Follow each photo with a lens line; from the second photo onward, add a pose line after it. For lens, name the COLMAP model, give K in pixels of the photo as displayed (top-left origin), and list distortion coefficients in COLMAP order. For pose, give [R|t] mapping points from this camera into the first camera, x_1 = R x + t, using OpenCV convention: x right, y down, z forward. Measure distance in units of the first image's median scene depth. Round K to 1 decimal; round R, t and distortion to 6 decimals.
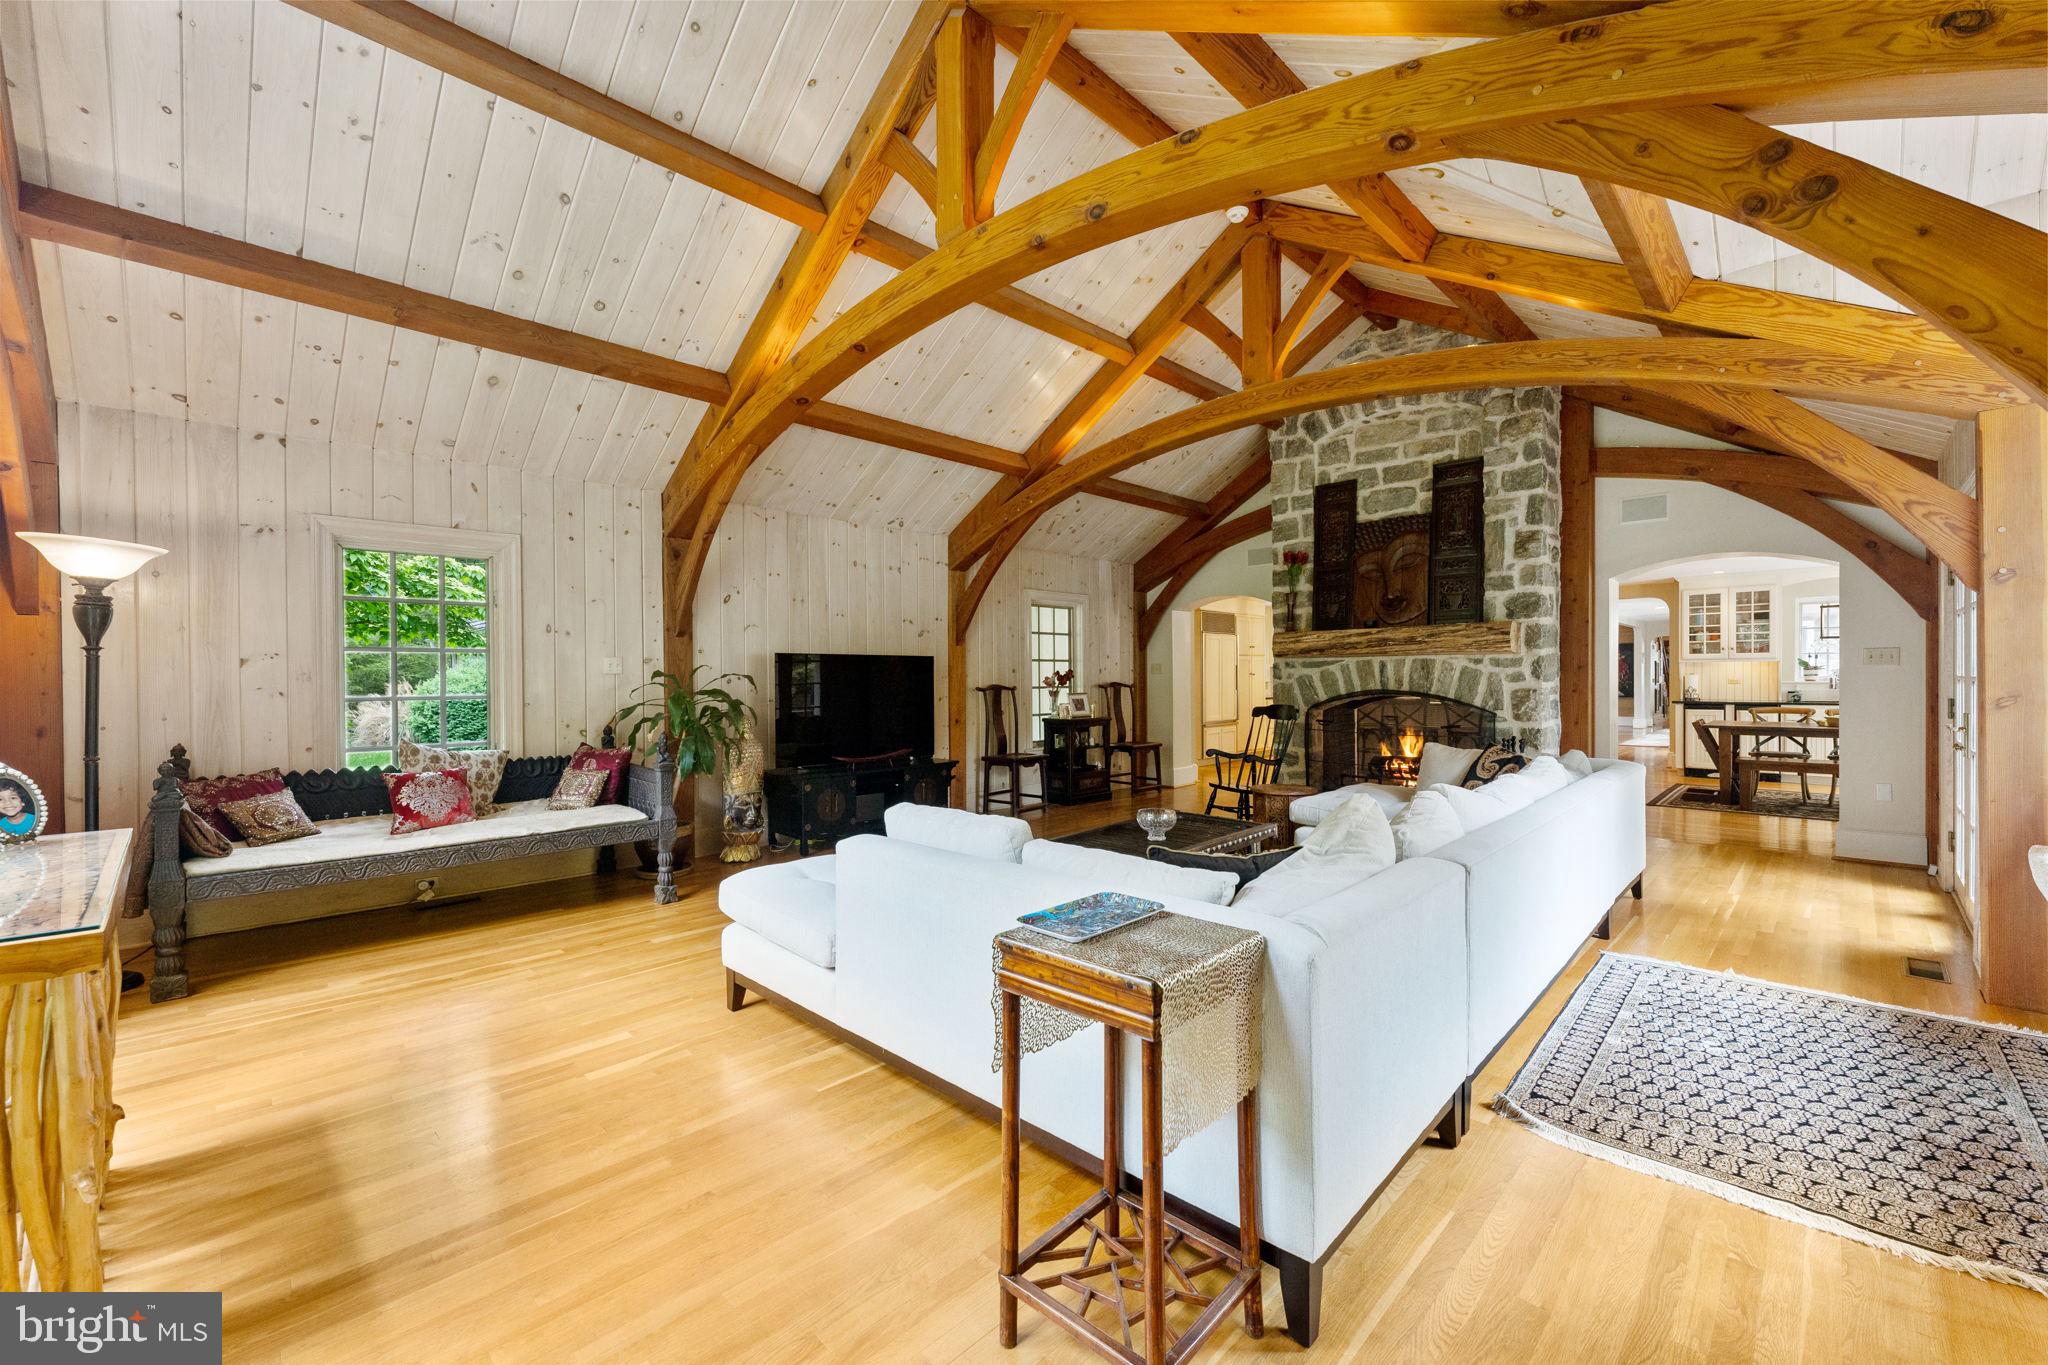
lens RADIAL K [[848.9, 0, 1024.4], [0, 848.9, 678.0], [0, 0, 1]] dist [-0.029385, -0.001227]
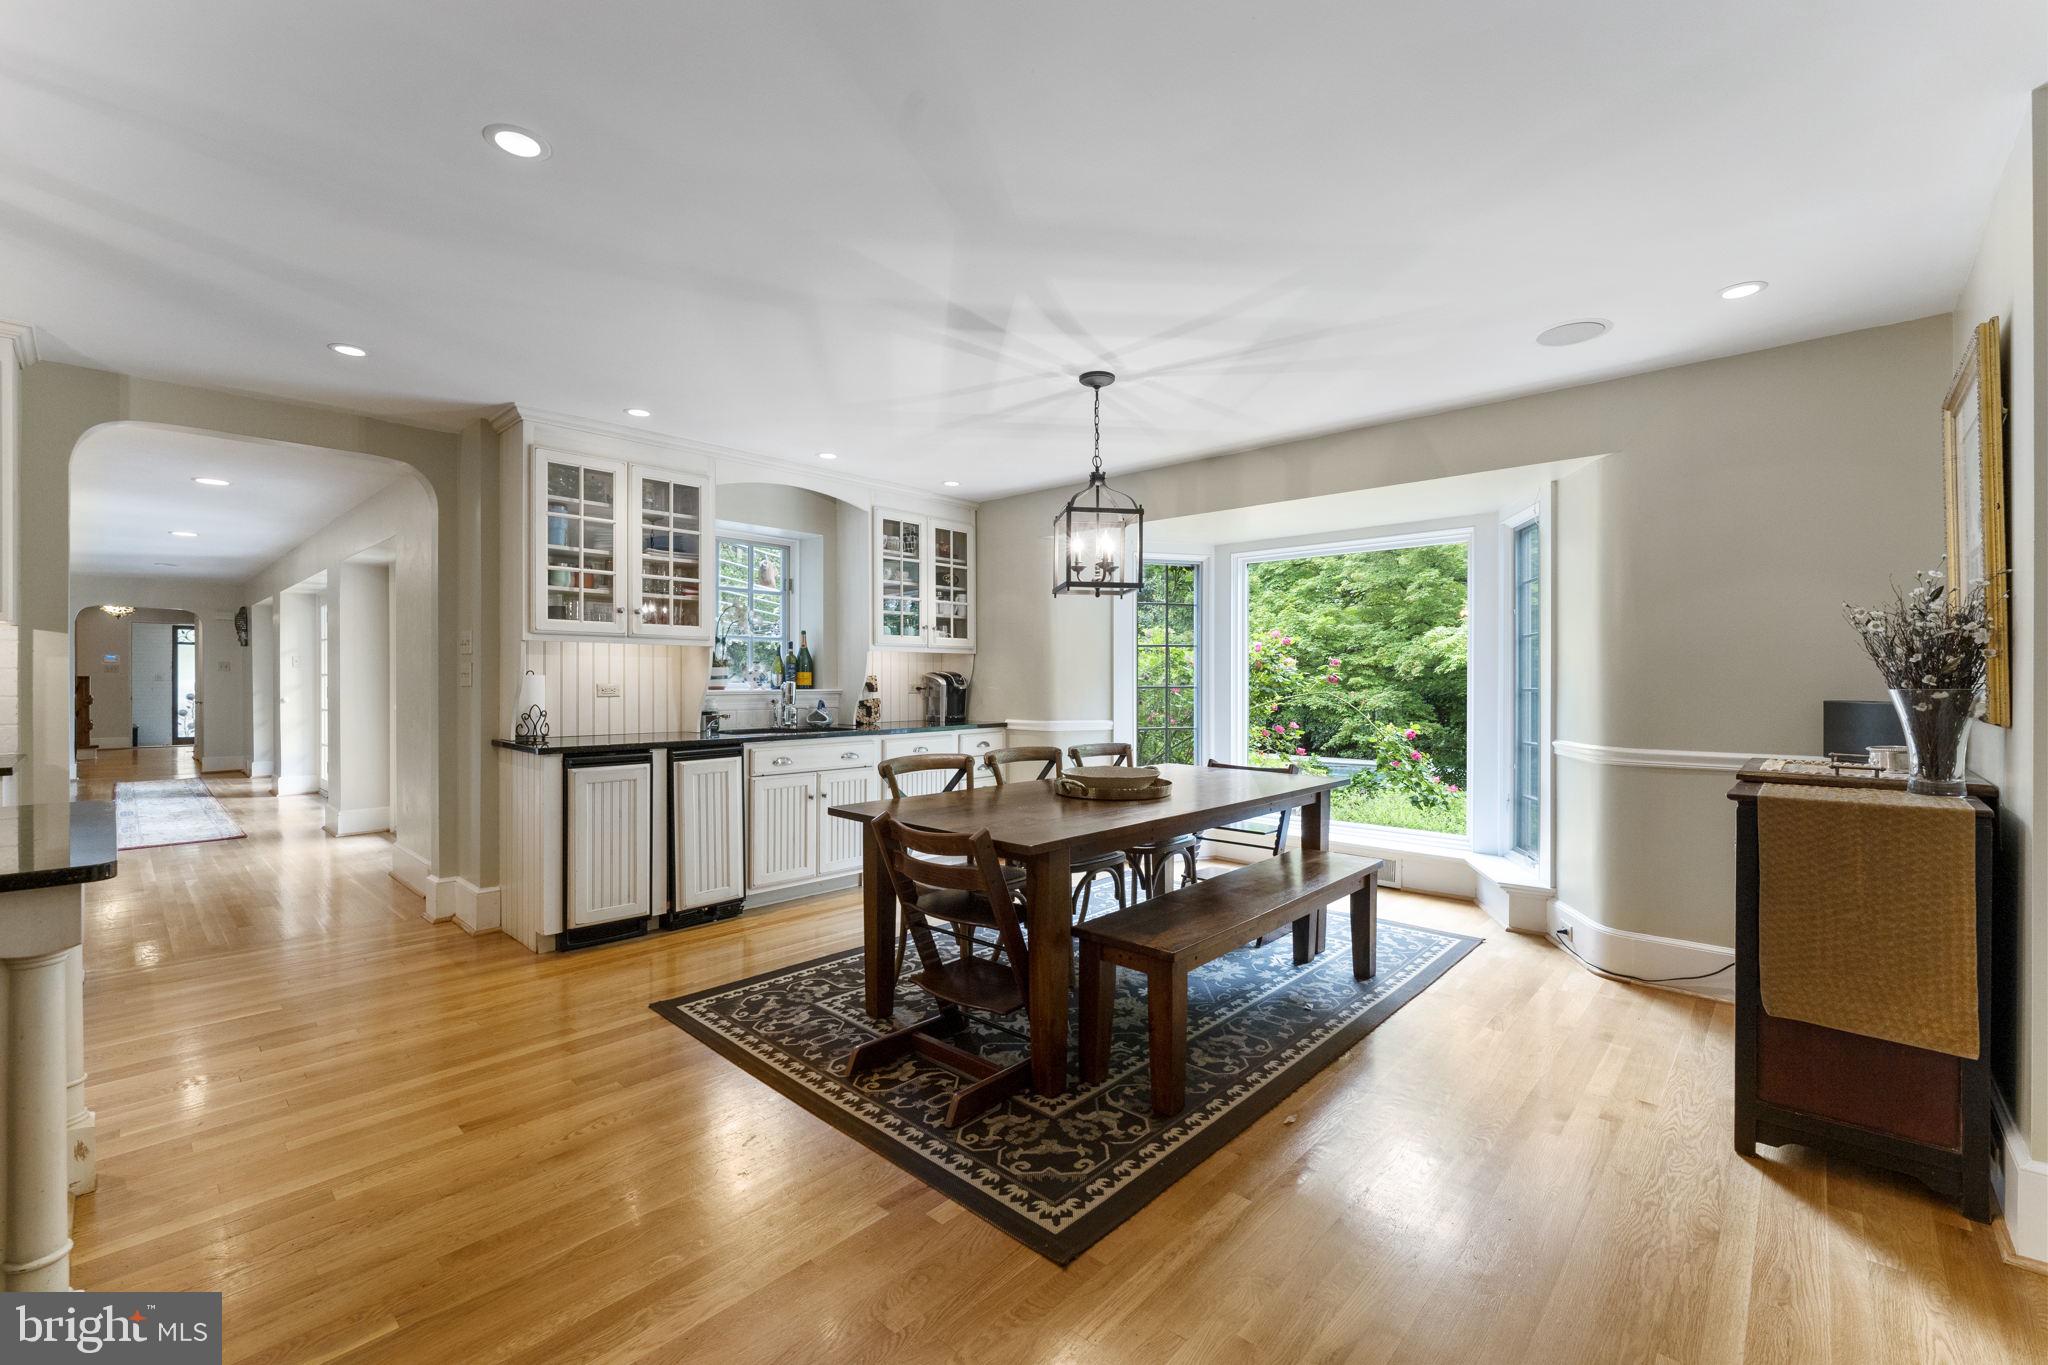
lens RADIAL K [[848.9, 0, 1024.1], [0, 848.9, 683.3], [0, 0, 1]] dist [-0.029385, -0.001227]
pose [[-0.007959, 0.003766, 0.999961, 0.424781], [0.010299, 0.999940, -0.003684, 0.004506], [-0.999915, 0.010269, -0.007997, 0.799935]]
